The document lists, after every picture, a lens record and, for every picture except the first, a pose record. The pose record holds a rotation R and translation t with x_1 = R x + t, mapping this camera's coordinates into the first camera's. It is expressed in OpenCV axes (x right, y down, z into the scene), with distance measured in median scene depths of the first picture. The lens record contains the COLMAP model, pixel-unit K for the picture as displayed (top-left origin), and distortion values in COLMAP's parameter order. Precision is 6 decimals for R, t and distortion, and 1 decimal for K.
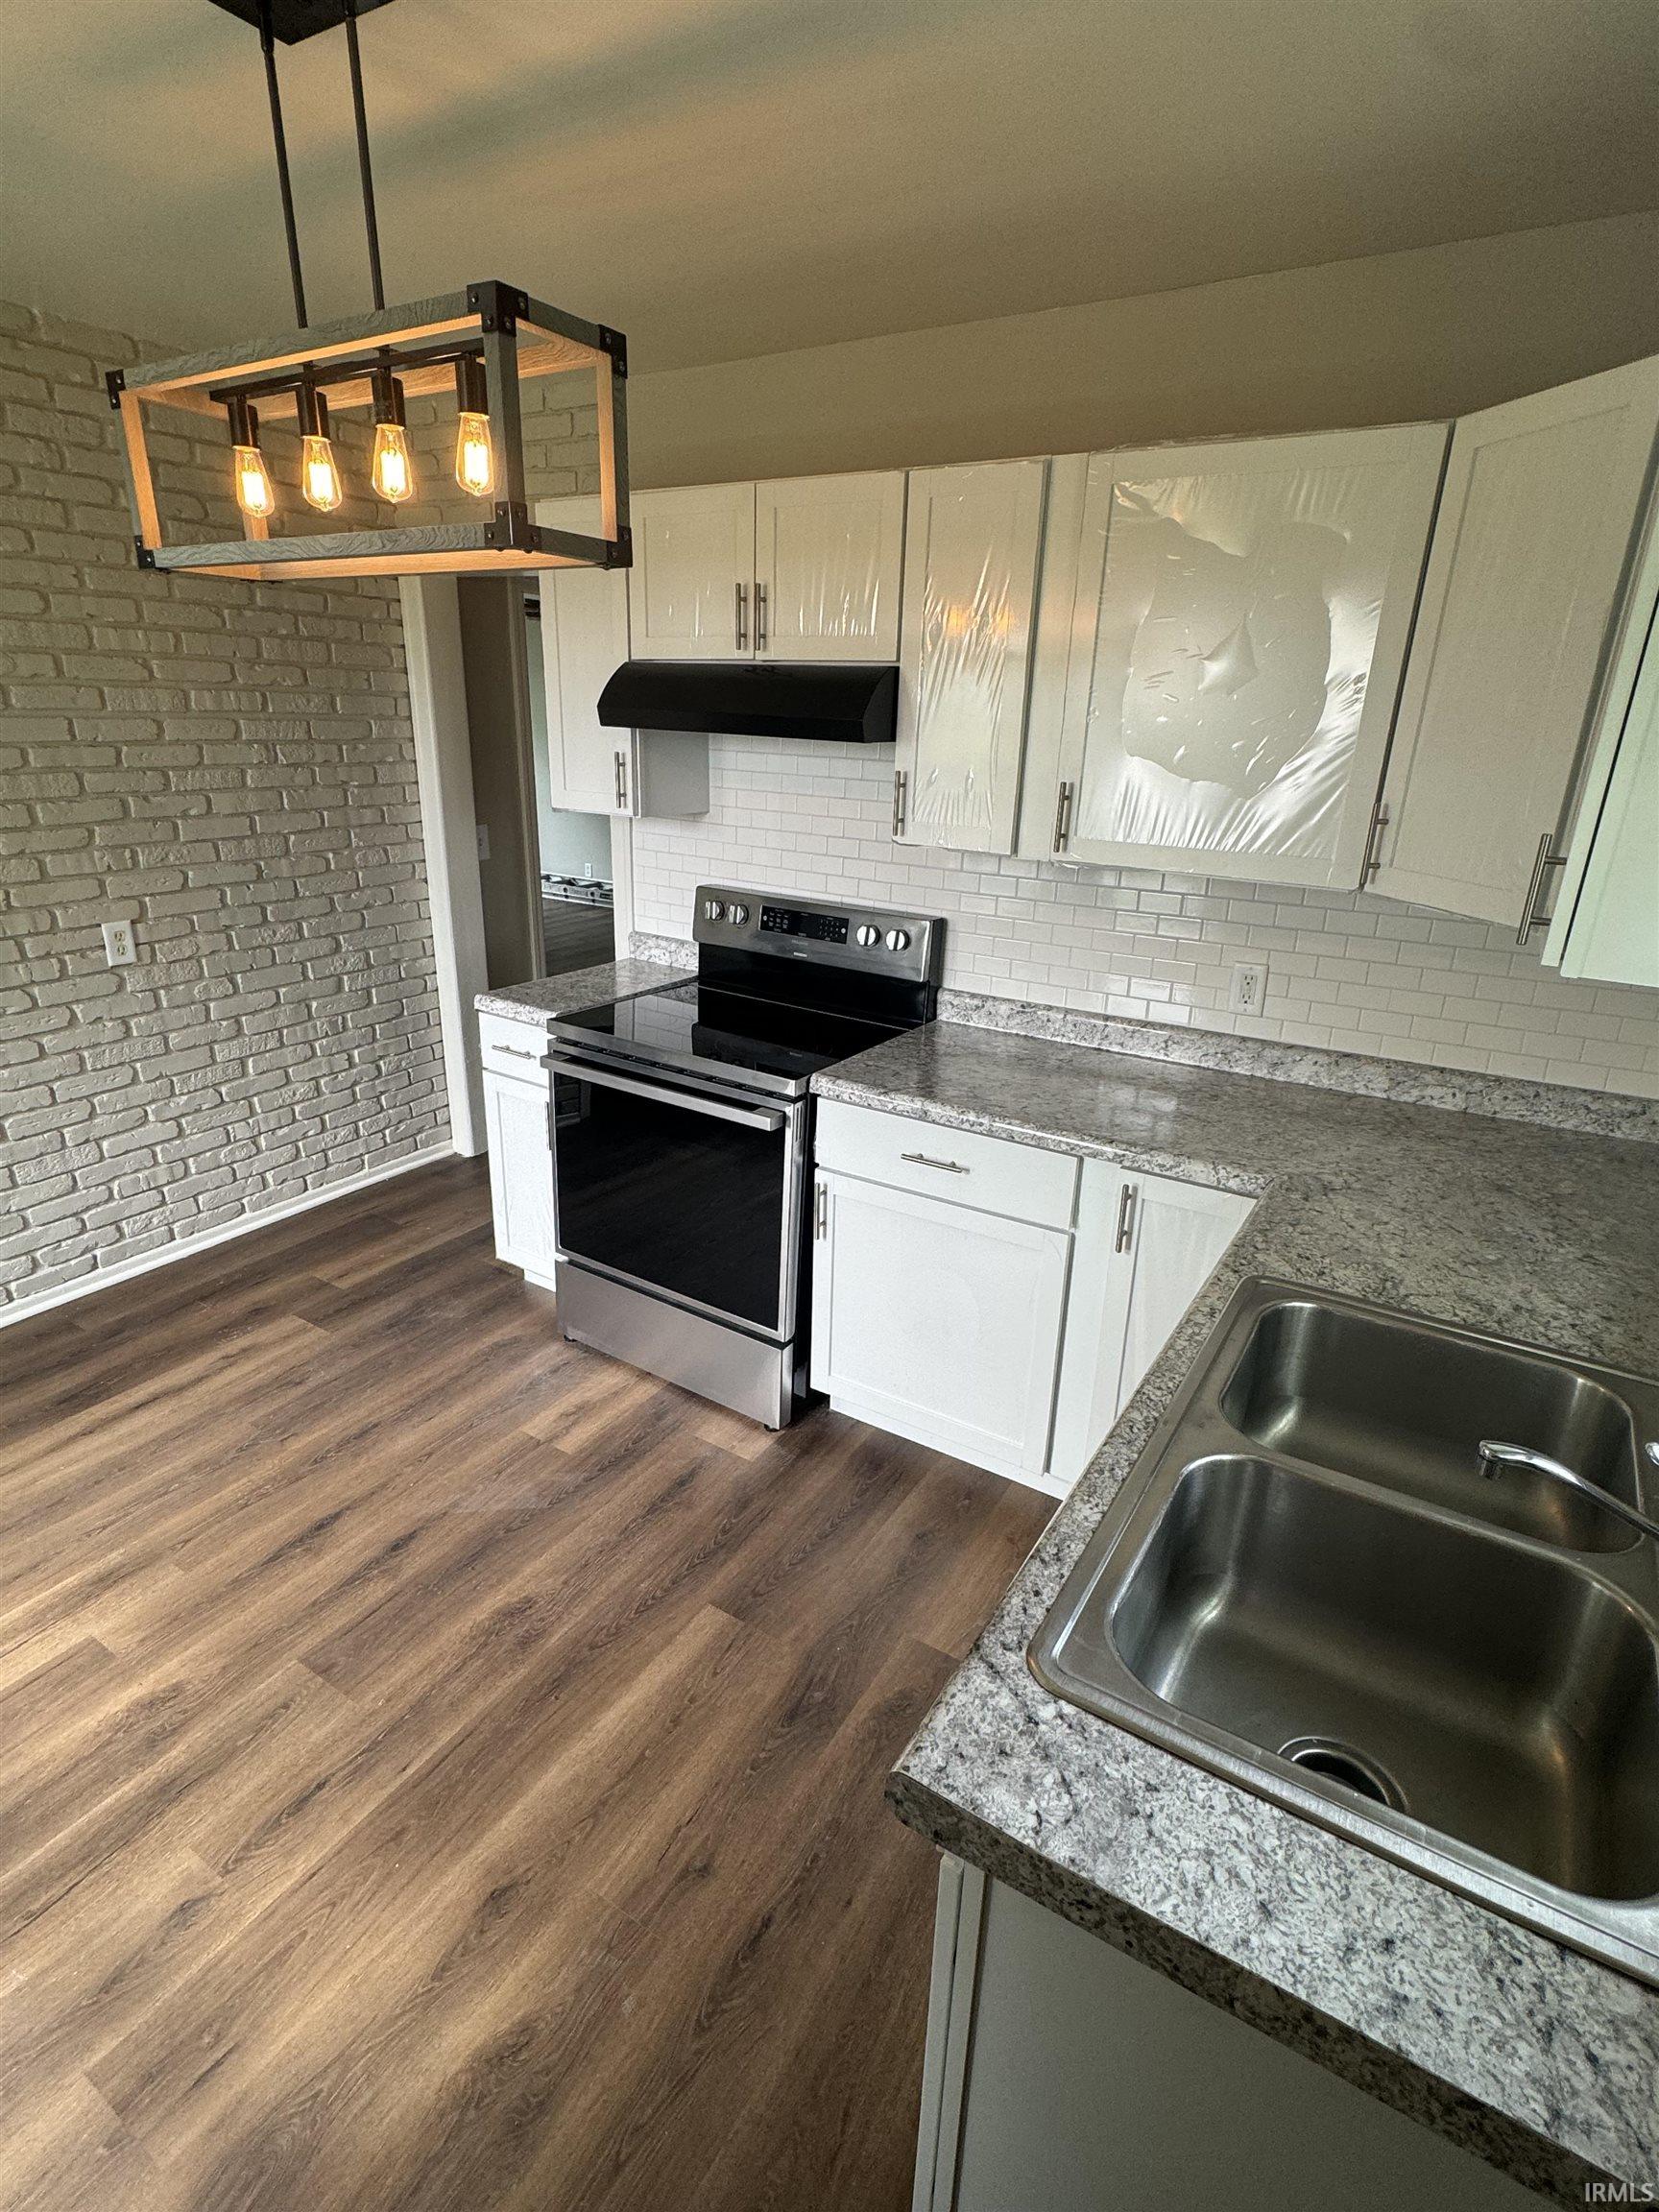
lens RADIAL K [[1088.2, 0, 834.8], [0, 1088.2, 1103.2], [0, 0, 1]] dist [-0.000909, 0.000125]
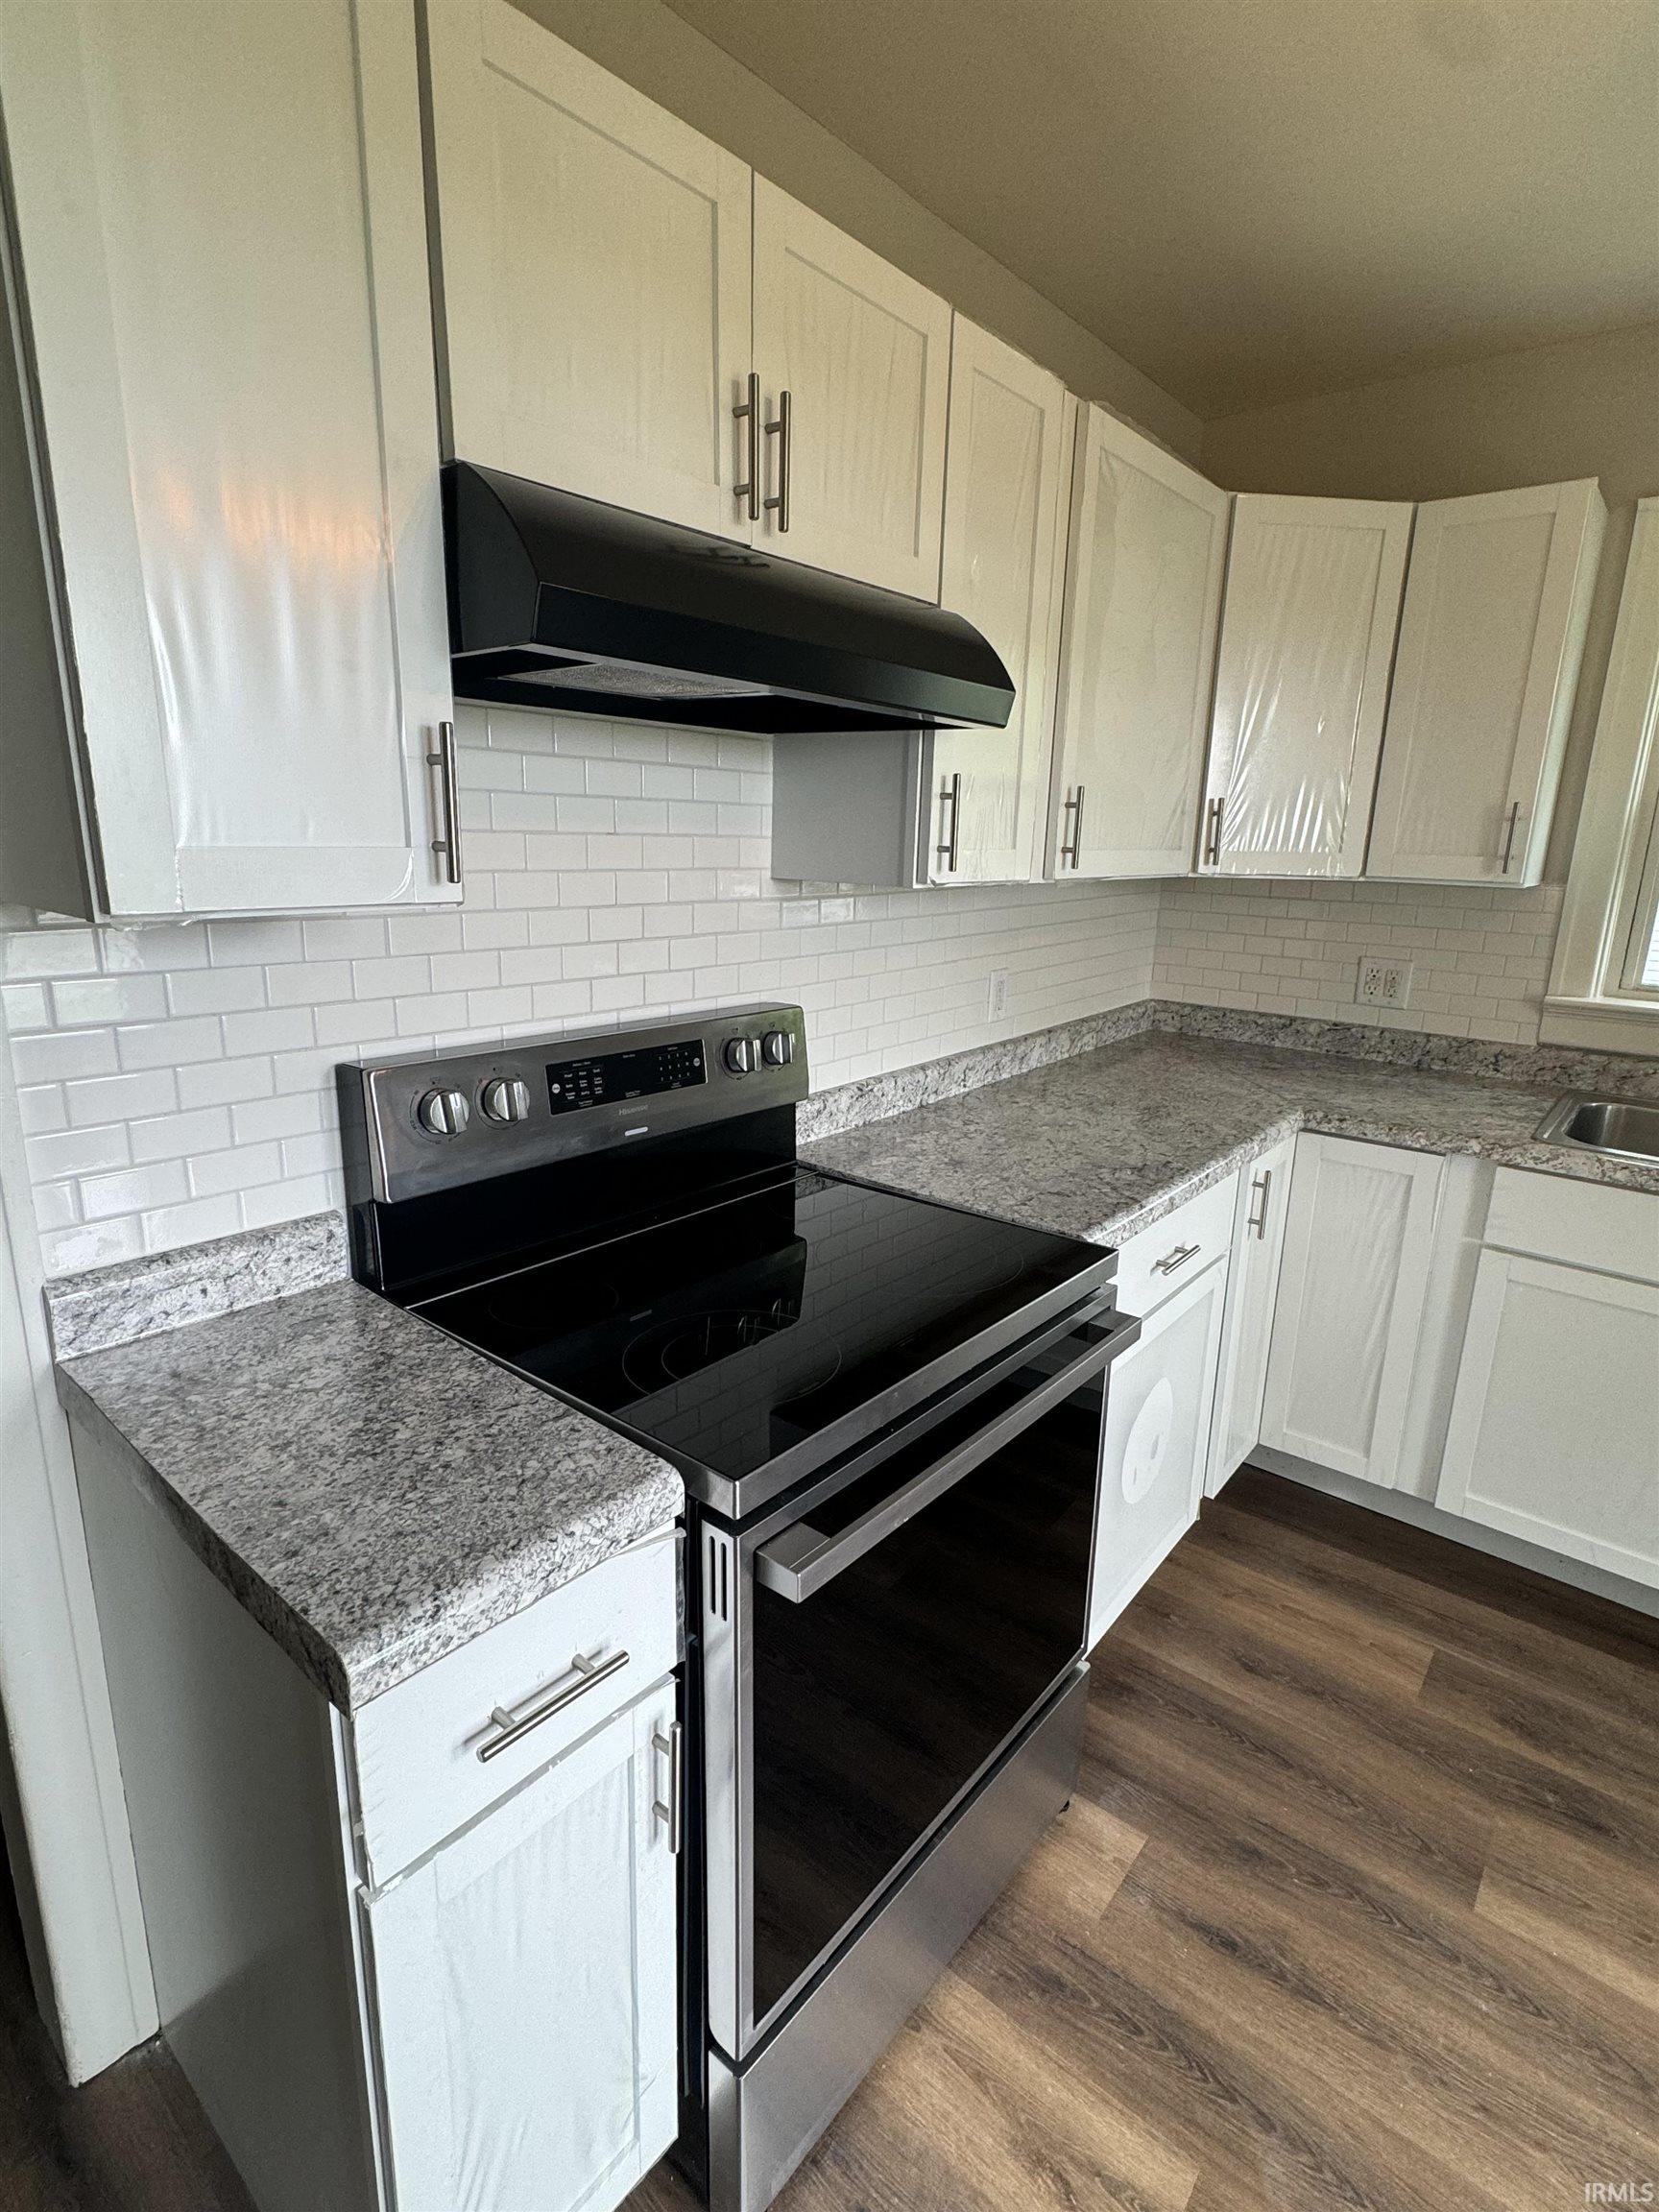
lens RADIAL K [[1088.2, 0, 826.4], [0, 1088.2, 1101.0], [0, 0, 1]] dist [-0.000909, 0.000125]
pose [[0.130988, -0.272493, 0.953200, -0.650013], [0.315608, 0.922923, 0.220467, -0.298703], [-0.939805, 0.271959, 0.206893, 1.012264]]
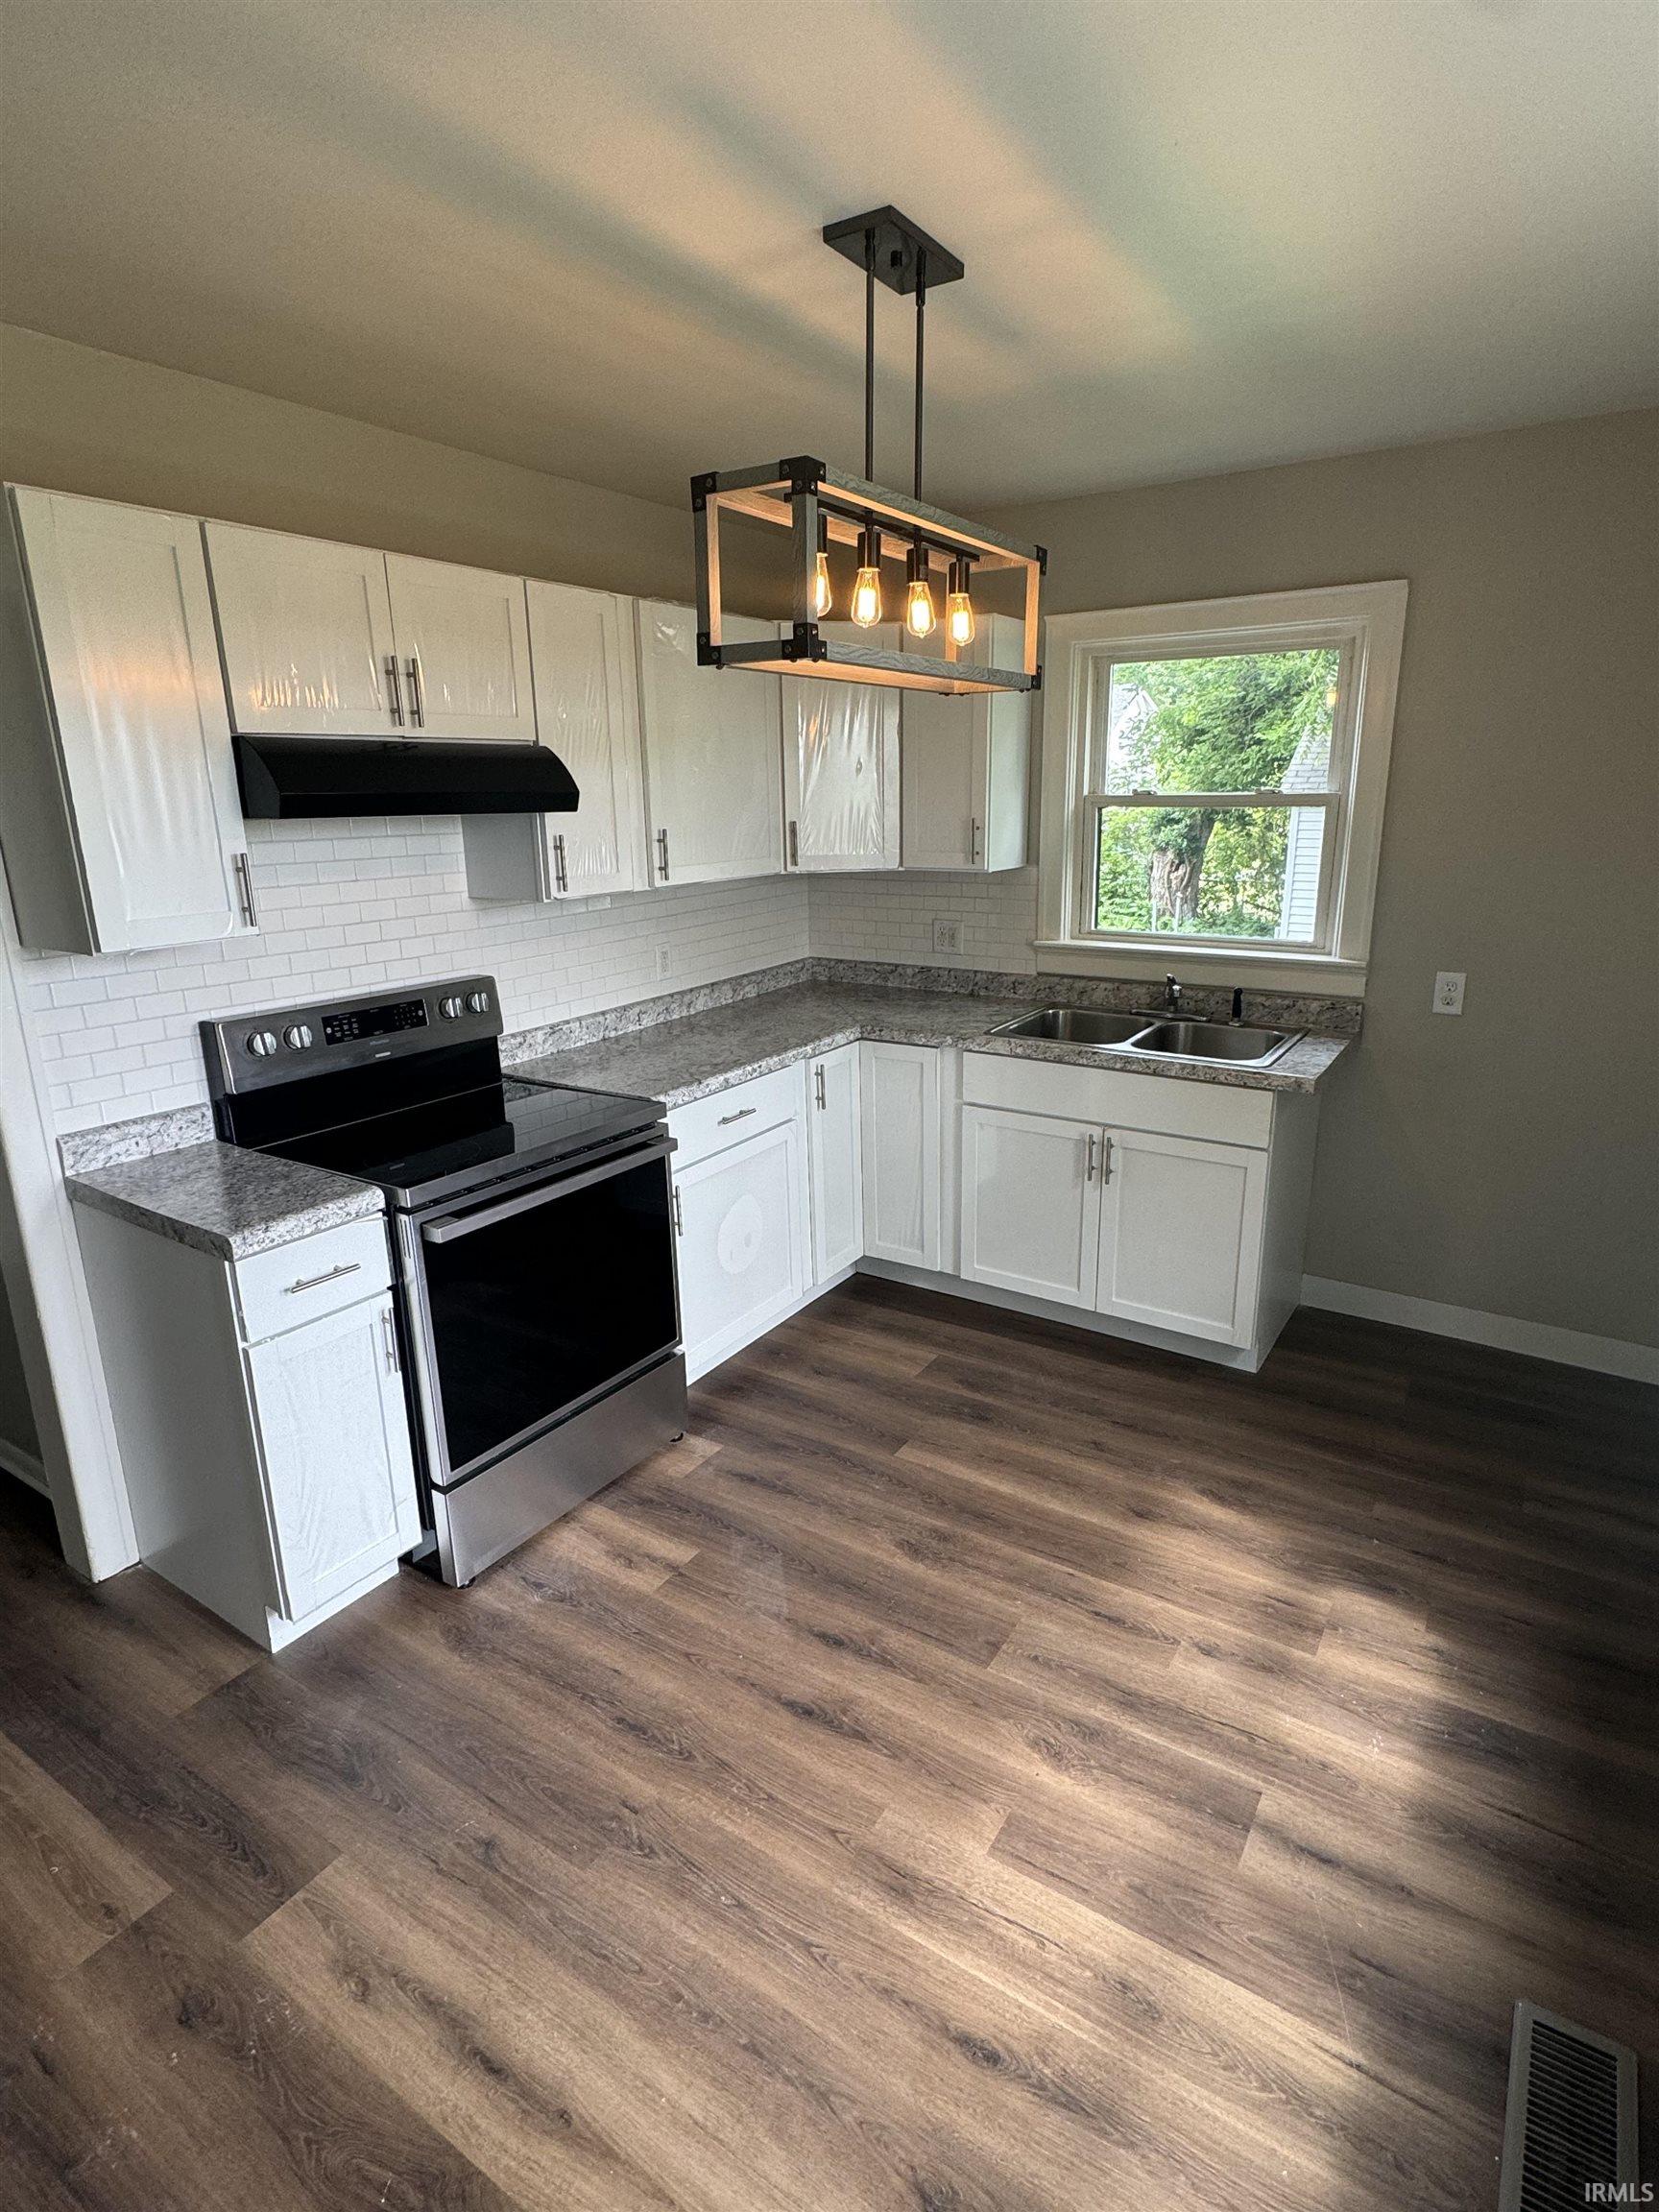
lens RADIAL K [[1154.5, 0, 833.2], [0, 1154.5, 1106.6], [0, 0, 1]] dist [0.000019, 0.000399]
pose [[0.017629, -0.302774, 0.952899, -1.192026], [0.353242, 0.893473, 0.277357, -0.291729], [-0.935366, 0.331715, 0.122703, 0.695149]]
